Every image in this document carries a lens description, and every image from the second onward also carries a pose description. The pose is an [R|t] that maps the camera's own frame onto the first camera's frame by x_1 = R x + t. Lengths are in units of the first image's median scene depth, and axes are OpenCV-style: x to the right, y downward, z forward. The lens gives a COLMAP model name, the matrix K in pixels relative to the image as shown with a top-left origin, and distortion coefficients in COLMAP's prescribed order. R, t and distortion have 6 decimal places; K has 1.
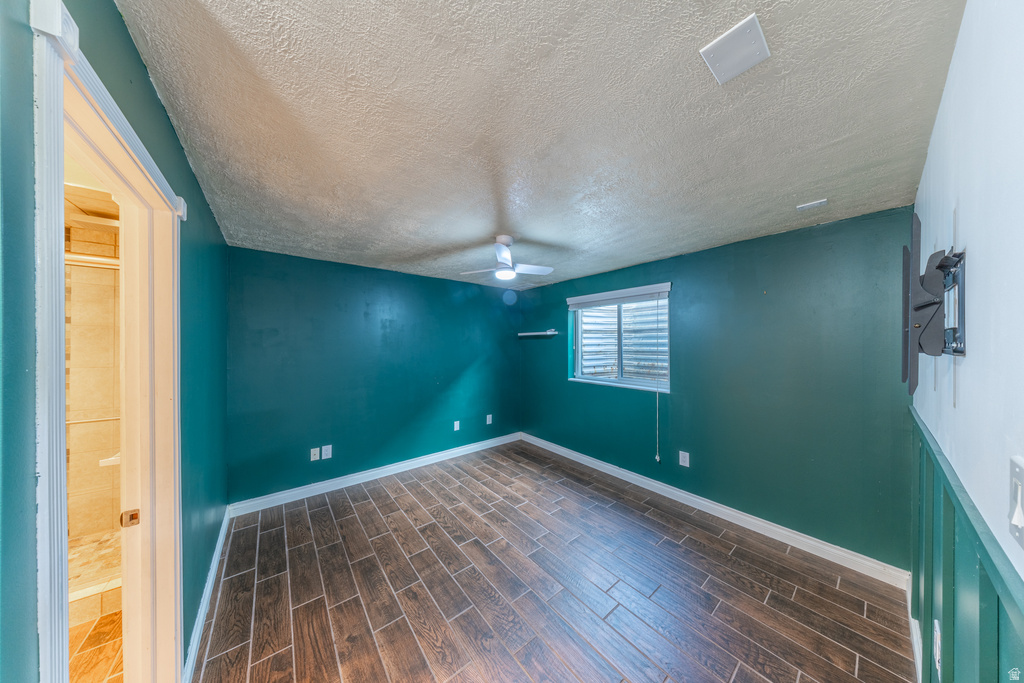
lens RADIAL K [[294.6, 0, 511.6], [0, 294.6, 343.9], [0, 0, 1]] dist [-0.000140, 0.000401]
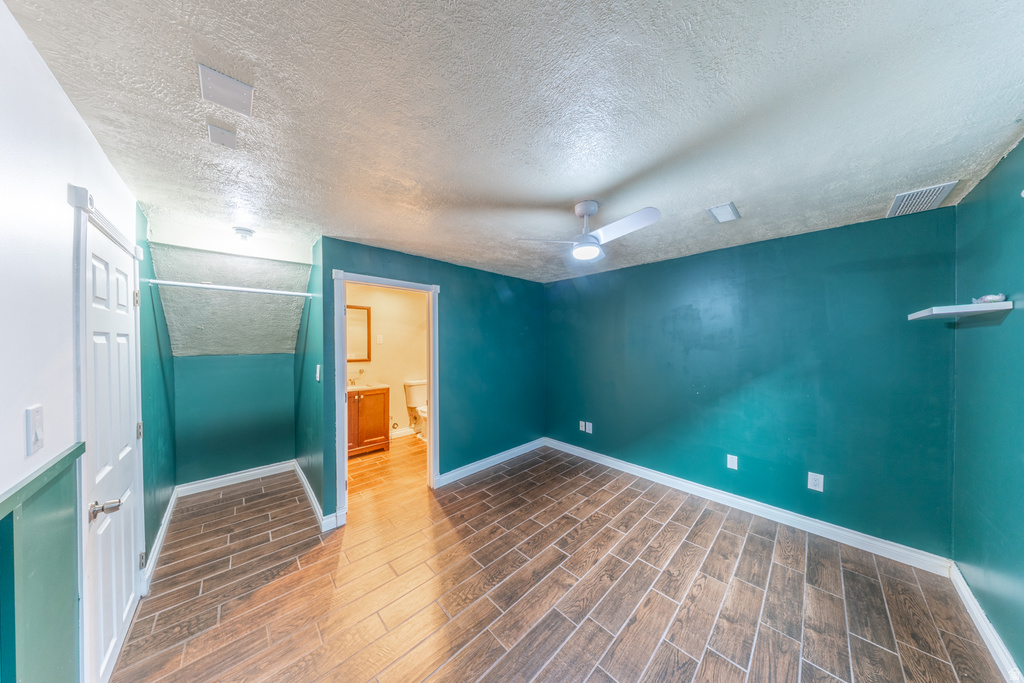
lens RADIAL K [[294.6, 0, 518.2], [0, 294.6, 341.0], [0, 0, 1]] dist [-0.000140, 0.000401]
pose [[0.104151, 0.007015, -0.994537, 0.635277], [-0.004112, 0.999970, 0.006623, -0.008805], [0.994553, 0.003400, 0.104177, 0.620344]]
